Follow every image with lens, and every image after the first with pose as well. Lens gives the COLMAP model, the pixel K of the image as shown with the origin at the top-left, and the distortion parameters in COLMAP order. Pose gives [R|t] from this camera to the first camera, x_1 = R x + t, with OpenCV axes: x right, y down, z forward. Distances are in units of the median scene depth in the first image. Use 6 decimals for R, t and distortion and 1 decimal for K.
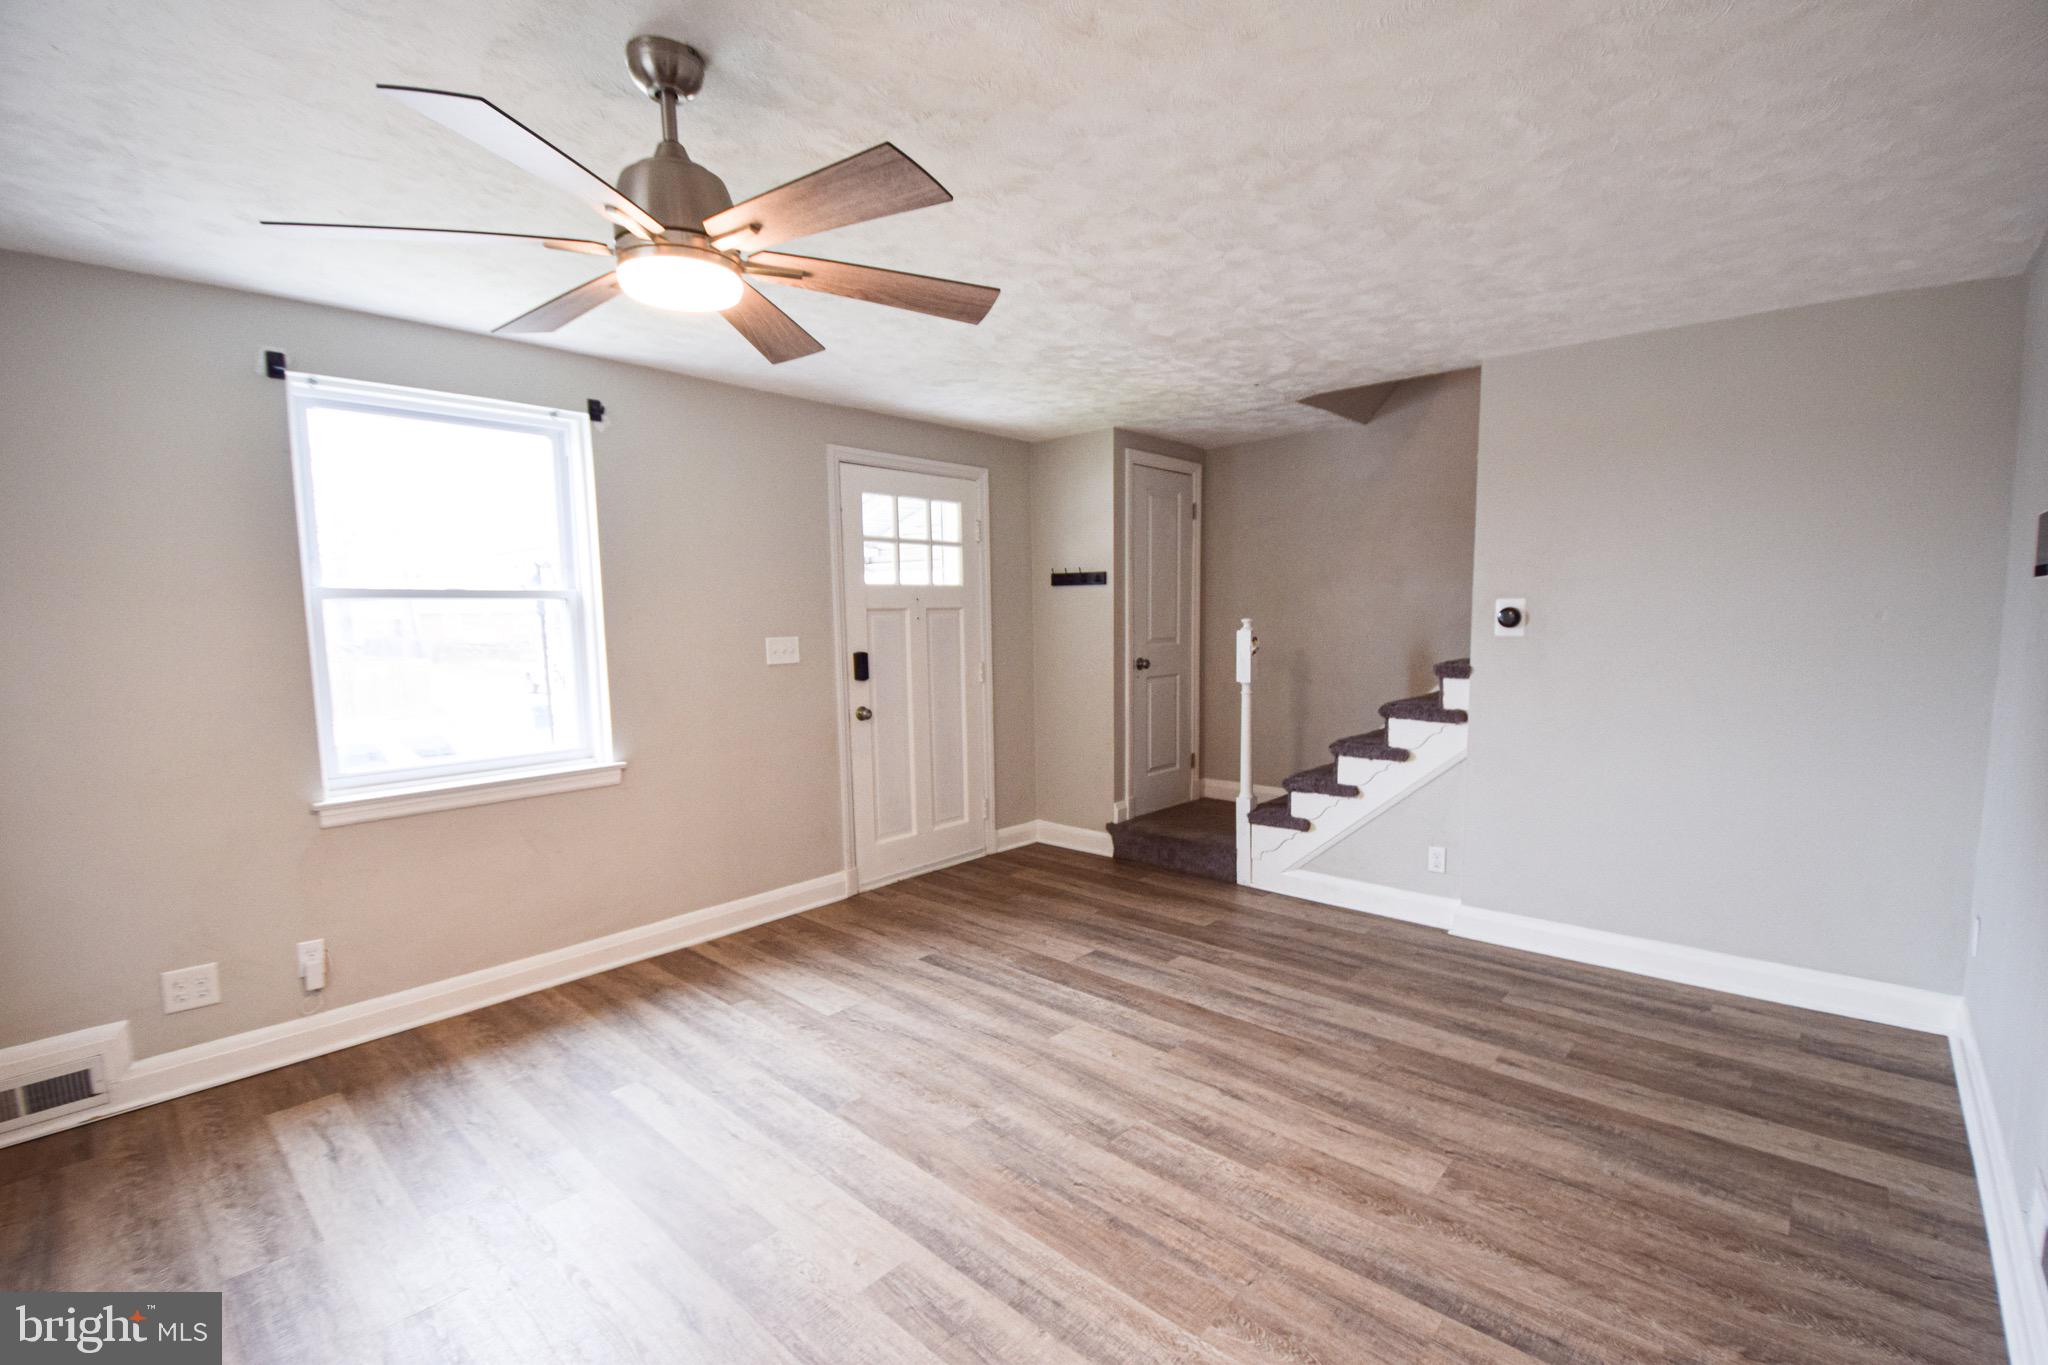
lens RADIAL K [[900.8, 0, 1041.3], [0, 900.8, 708.6], [0, 0, 1]] dist [0.013182, -0.019296]
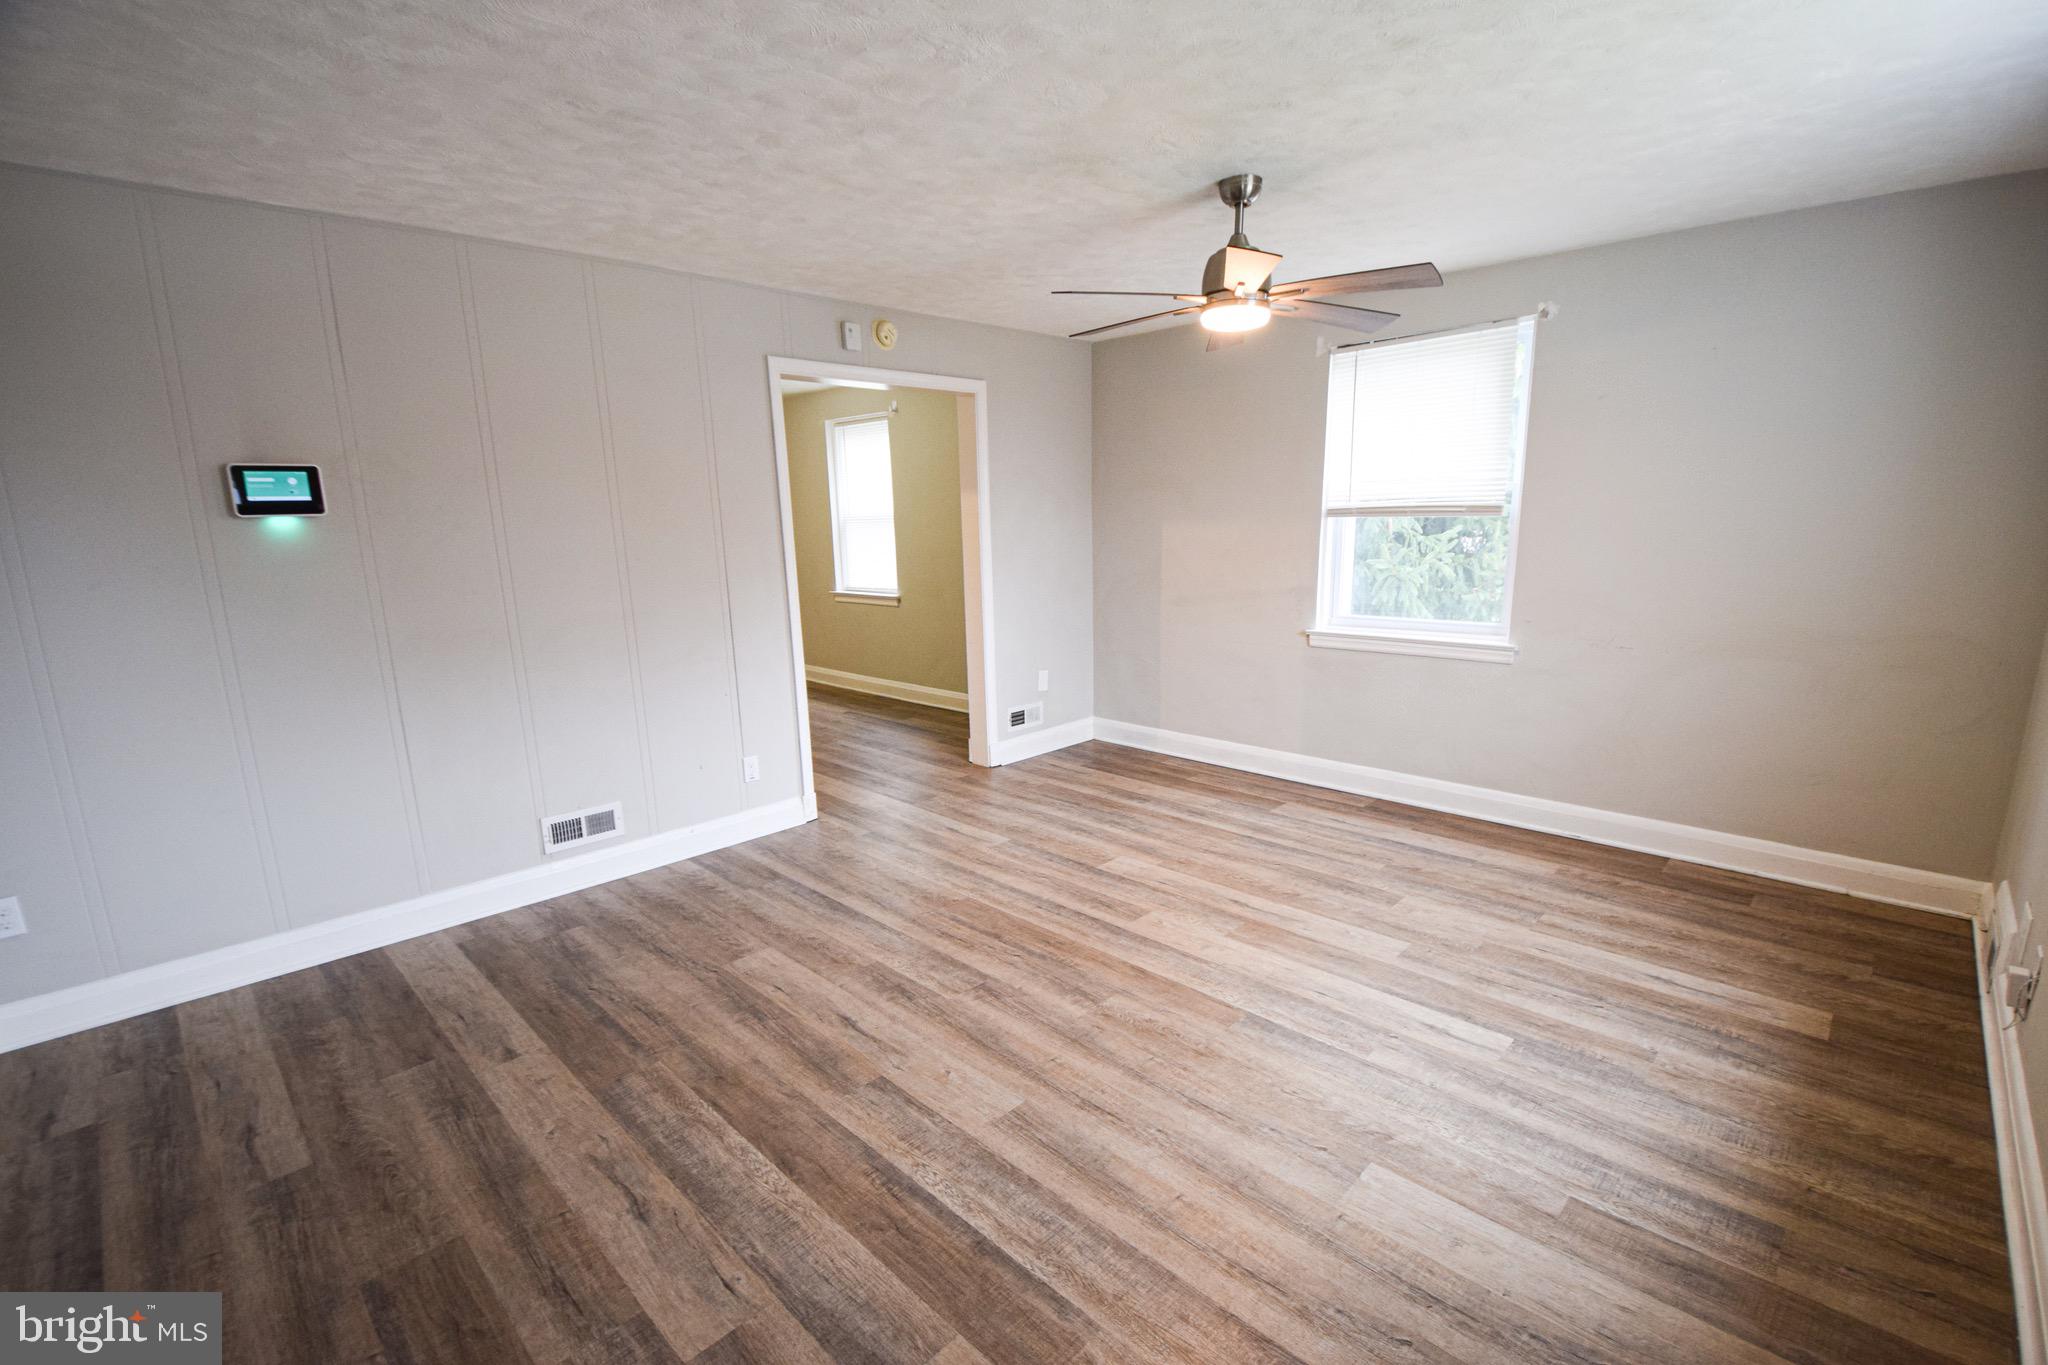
lens RADIAL K [[894.0, 0, 1050.5], [0, 894.0, 708.3], [0, 0, 1]] dist [0.019594, -0.025326]
pose [[-0.999105, 0.028072, 0.031631, -0.041553], [0.036569, 0.949131, 0.312752, -0.157959], [-0.021242, 0.313629, -0.949308, 1.468964]]
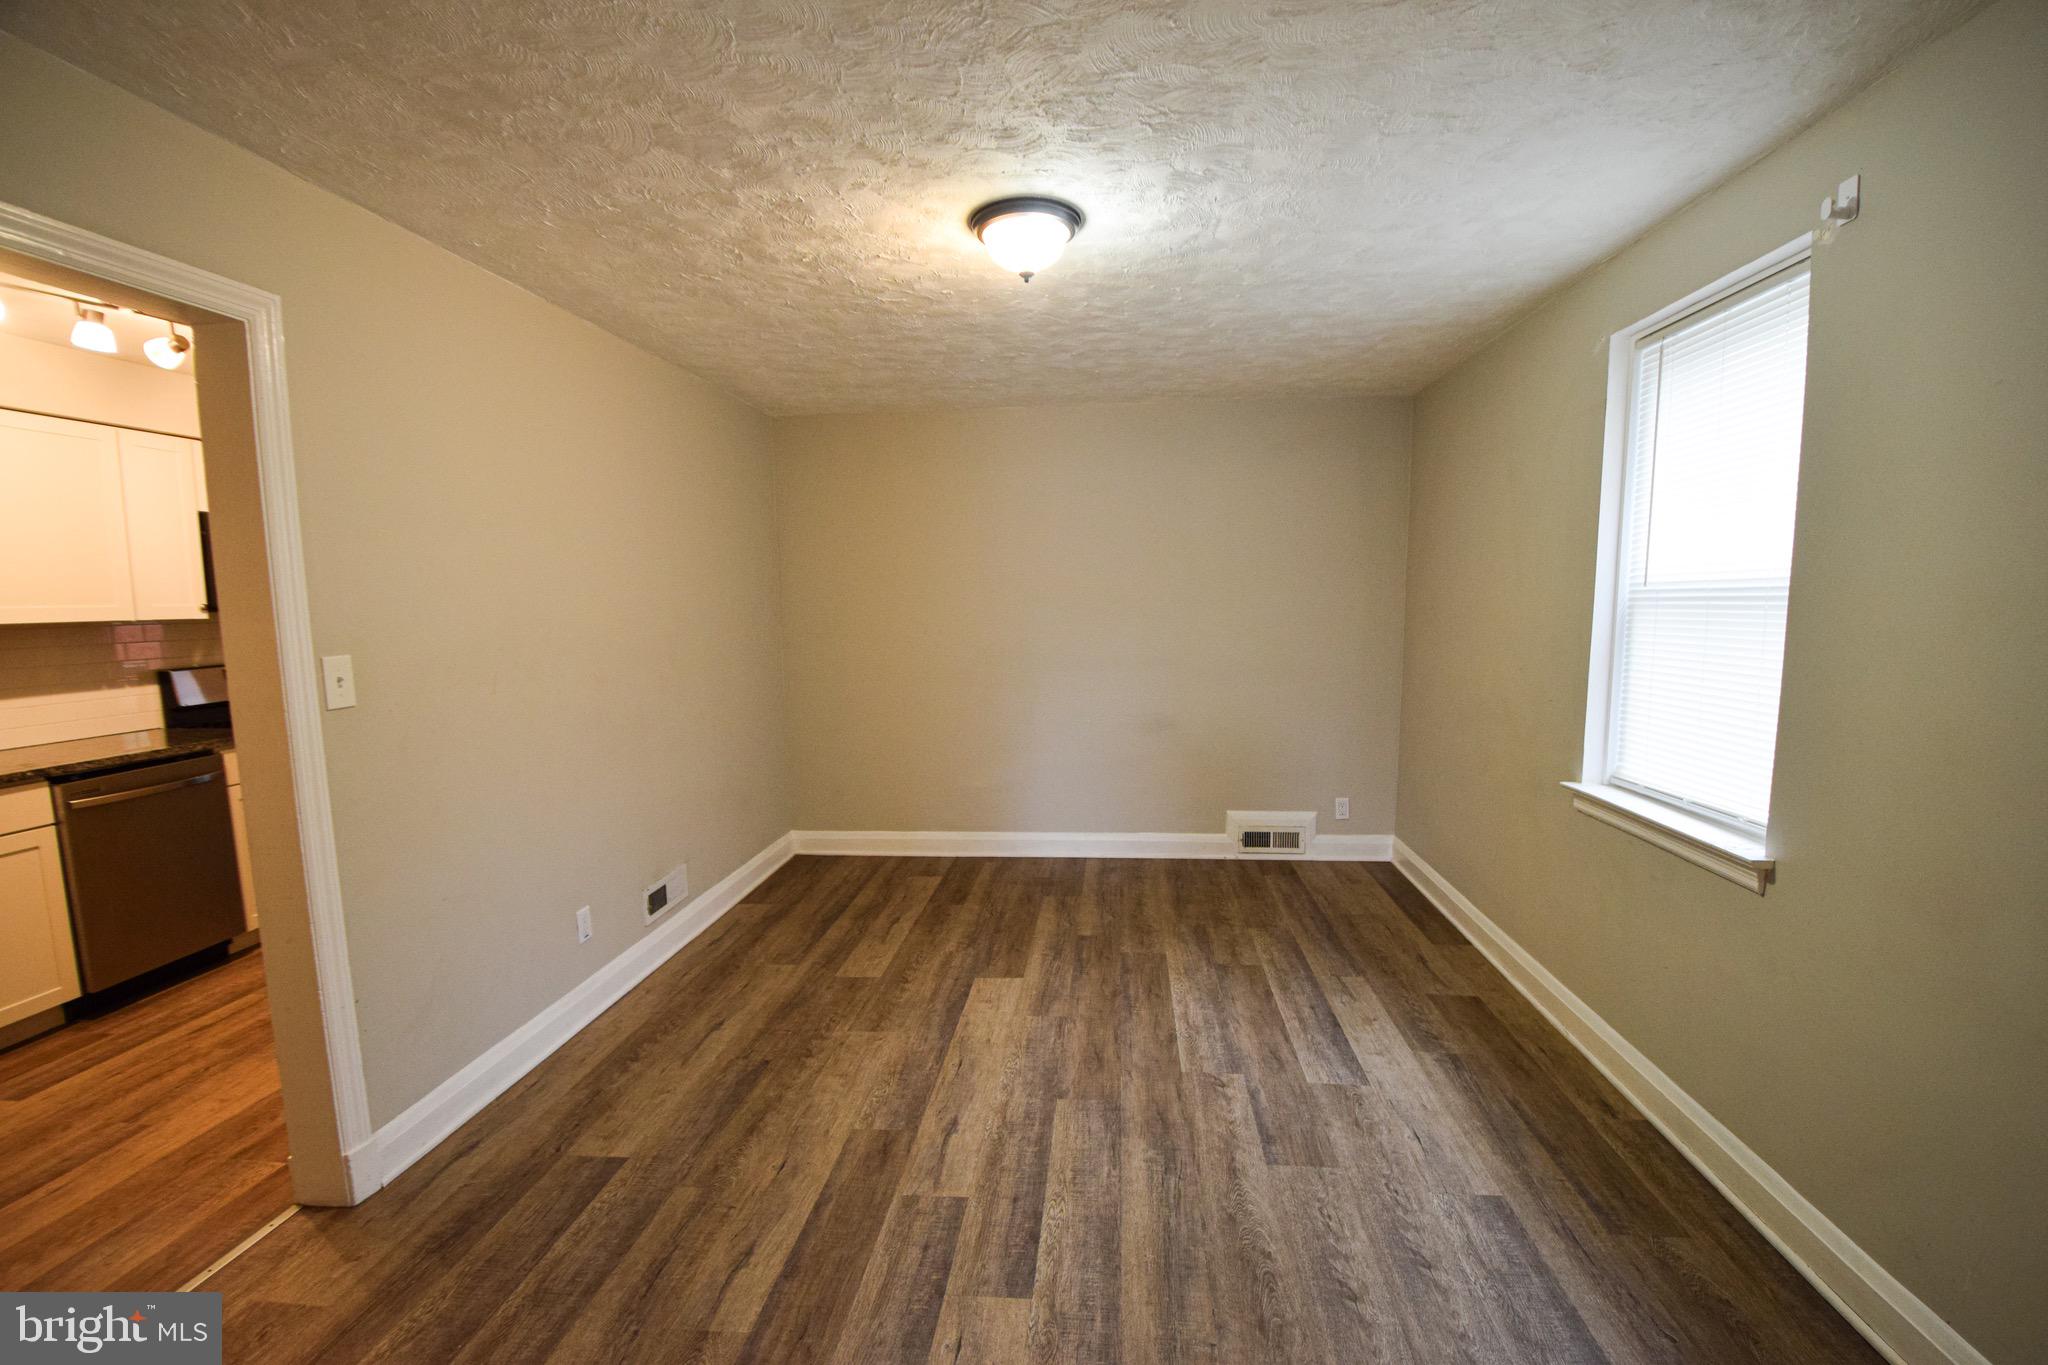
lens RADIAL K [[889.4, 0, 1051.1], [0, 889.4, 720.1], [0, 0, 1]] dist [0.013899, -0.021668]
pose [[-0.605262, -0.086110, 0.791355, 0.198122], [0.103193, 0.977256, 0.185264, -0.020400], [-0.789309, 0.193795, -0.582610, 0.098568]]
